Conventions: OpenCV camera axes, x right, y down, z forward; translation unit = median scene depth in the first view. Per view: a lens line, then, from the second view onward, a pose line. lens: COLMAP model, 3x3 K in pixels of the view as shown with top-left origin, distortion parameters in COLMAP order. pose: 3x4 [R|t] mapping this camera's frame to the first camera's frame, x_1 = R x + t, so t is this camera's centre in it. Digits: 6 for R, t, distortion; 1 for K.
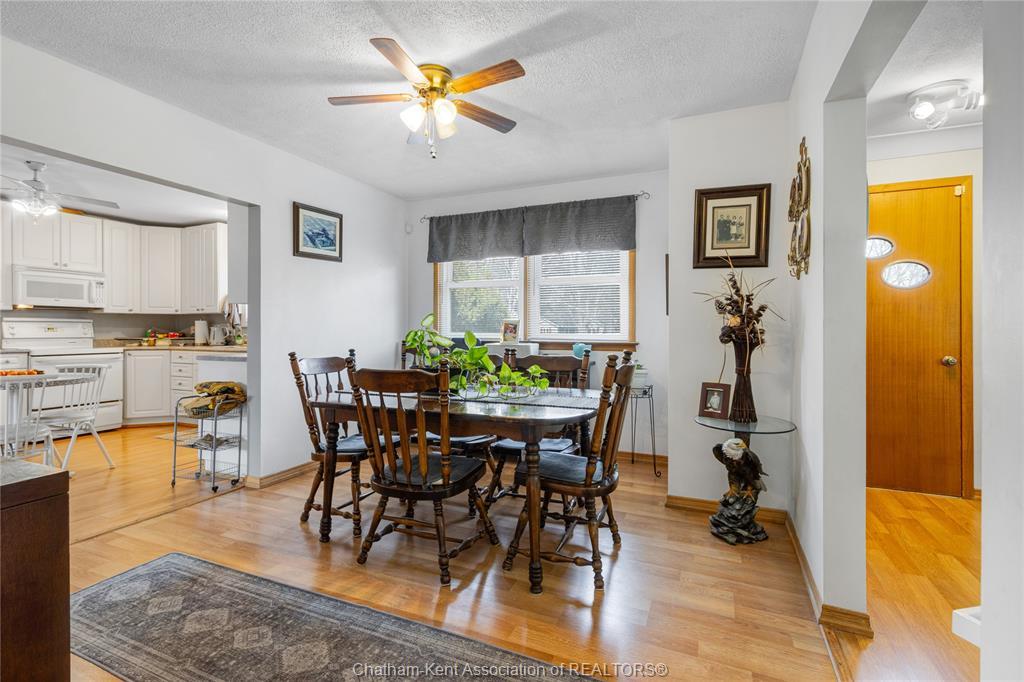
lens RADIAL K [[477.2, 0, 508.2], [0, 477.2, 335.9], [0, 0, 1]] dist [-0.001488, -0.000220]
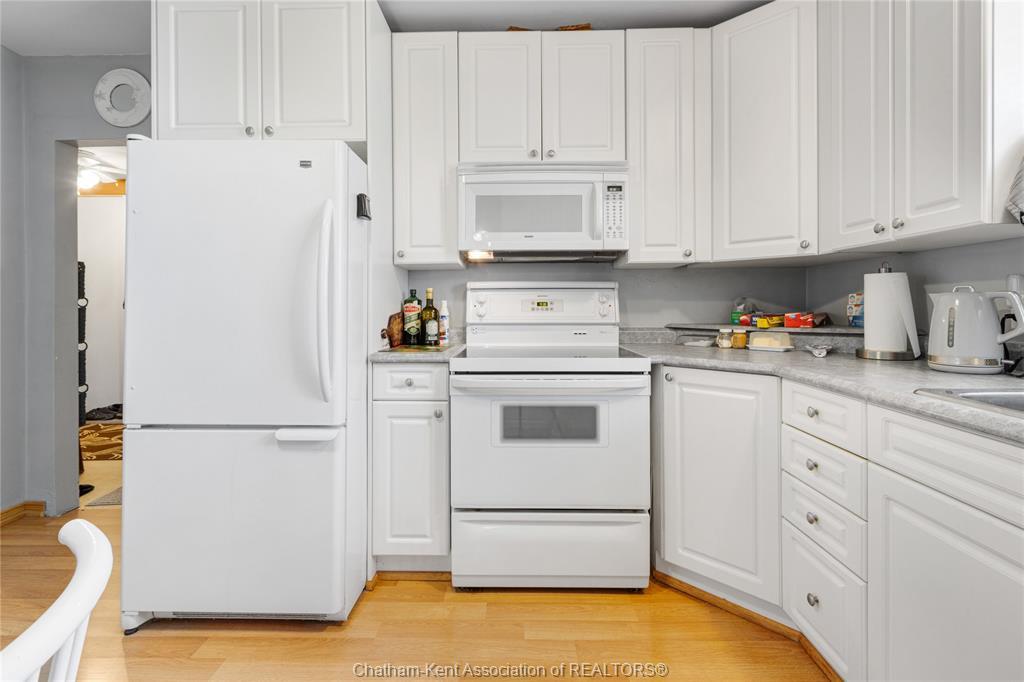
lens RADIAL K [[484.3, 0, 509.4], [0, 484.3, 311.2], [0, 0, 1]] dist [0.002435, 0.000498]
pose [[0.375655, 0.004829, -0.926747, -0.506936], [-0.007363, 0.999970, 0.002226, -0.008491], [0.926730, 0.005988, 0.375679, 0.751184]]
